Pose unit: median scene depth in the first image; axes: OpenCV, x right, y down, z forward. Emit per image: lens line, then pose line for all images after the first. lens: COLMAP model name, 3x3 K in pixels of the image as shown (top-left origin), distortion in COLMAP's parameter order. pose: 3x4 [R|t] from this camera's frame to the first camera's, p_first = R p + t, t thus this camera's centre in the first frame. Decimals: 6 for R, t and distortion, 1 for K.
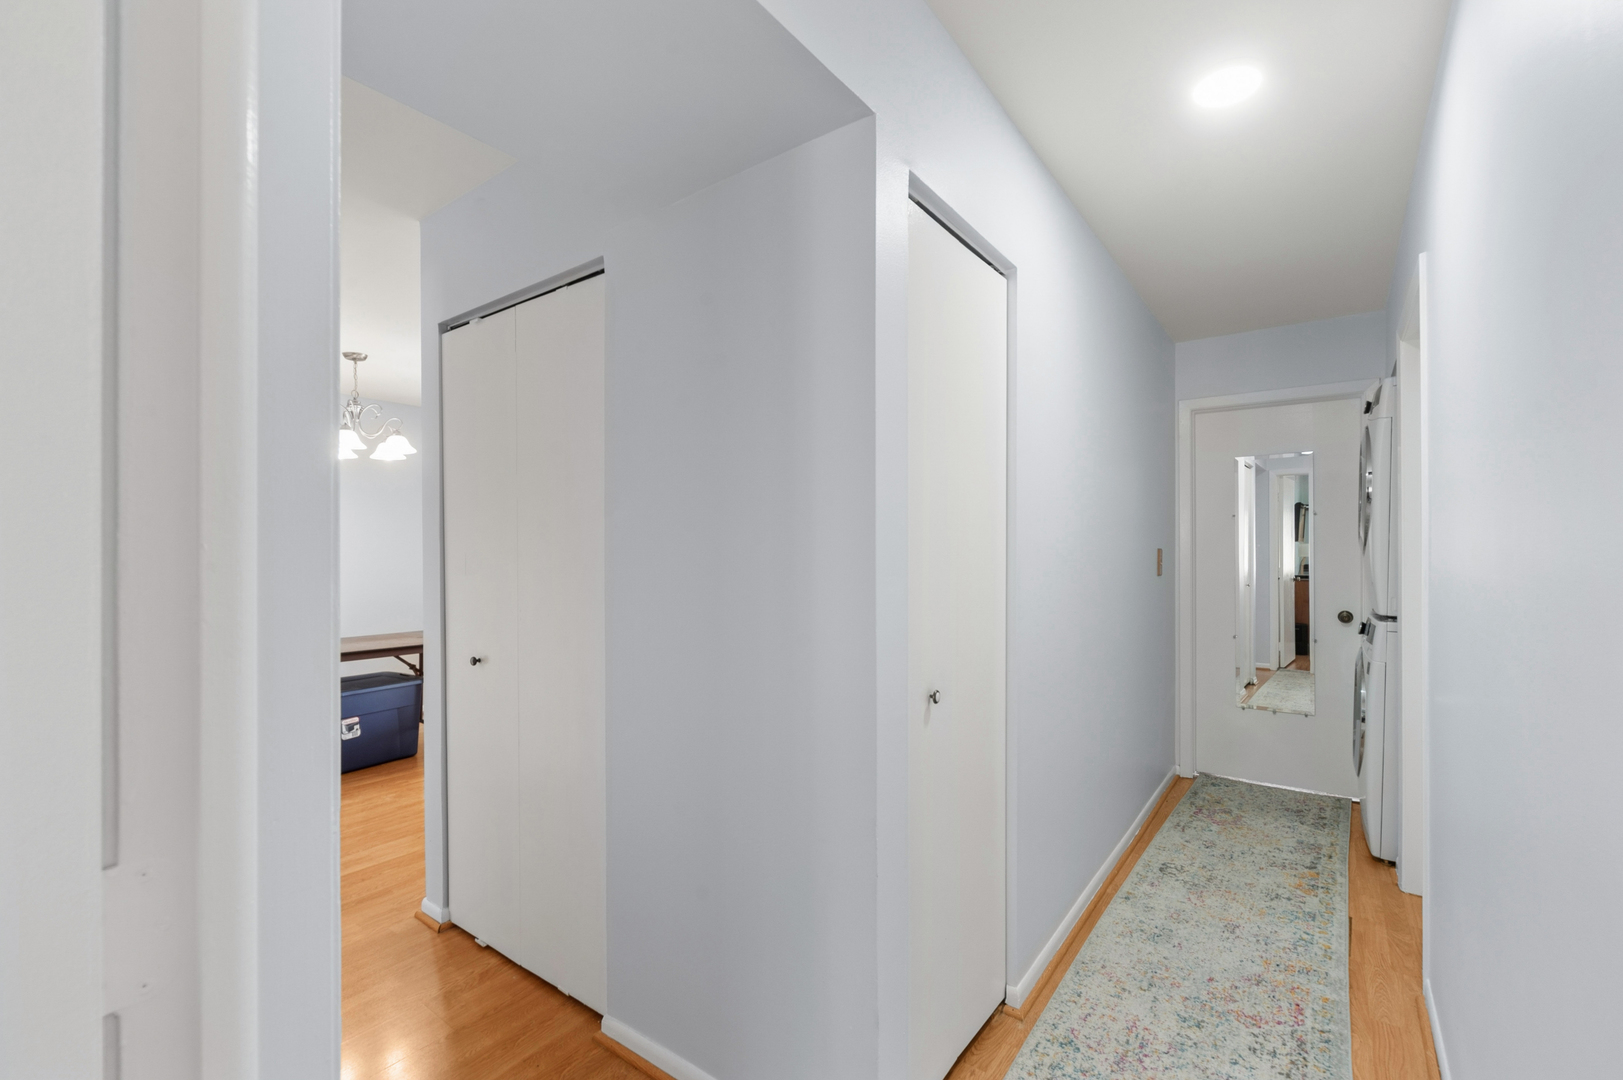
lens RADIAL K [[691.5, 0, 814.1], [0, 691.5, 548.3], [0, 0, 1]] dist [-0.013907, 0.000722]
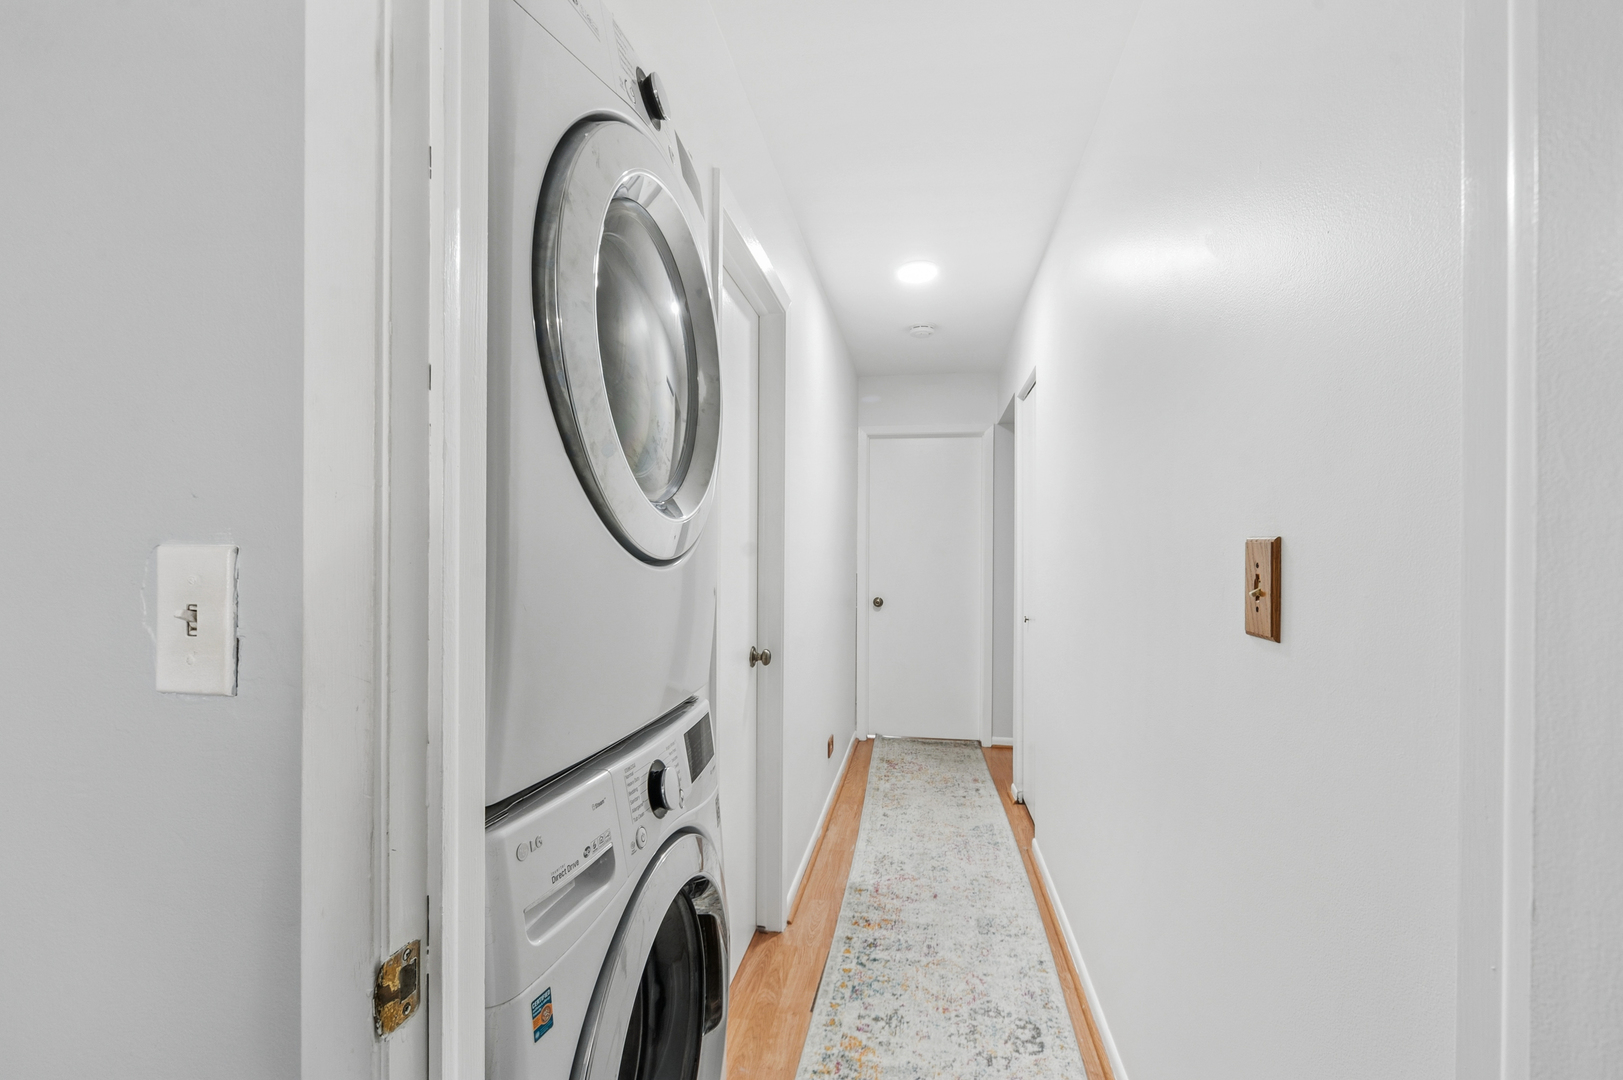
lens RADIAL K [[691.5, 0, 811.6], [0, 691.5, 547.0], [0, 0, 1]] dist [-0.013907, 0.000722]
pose [[-0.887256, -0.000039, -0.461277, 1.200031], [0.003461, 0.999971, -0.006741, 0.006344], [0.461264, -0.007577, -0.887230, 1.781079]]
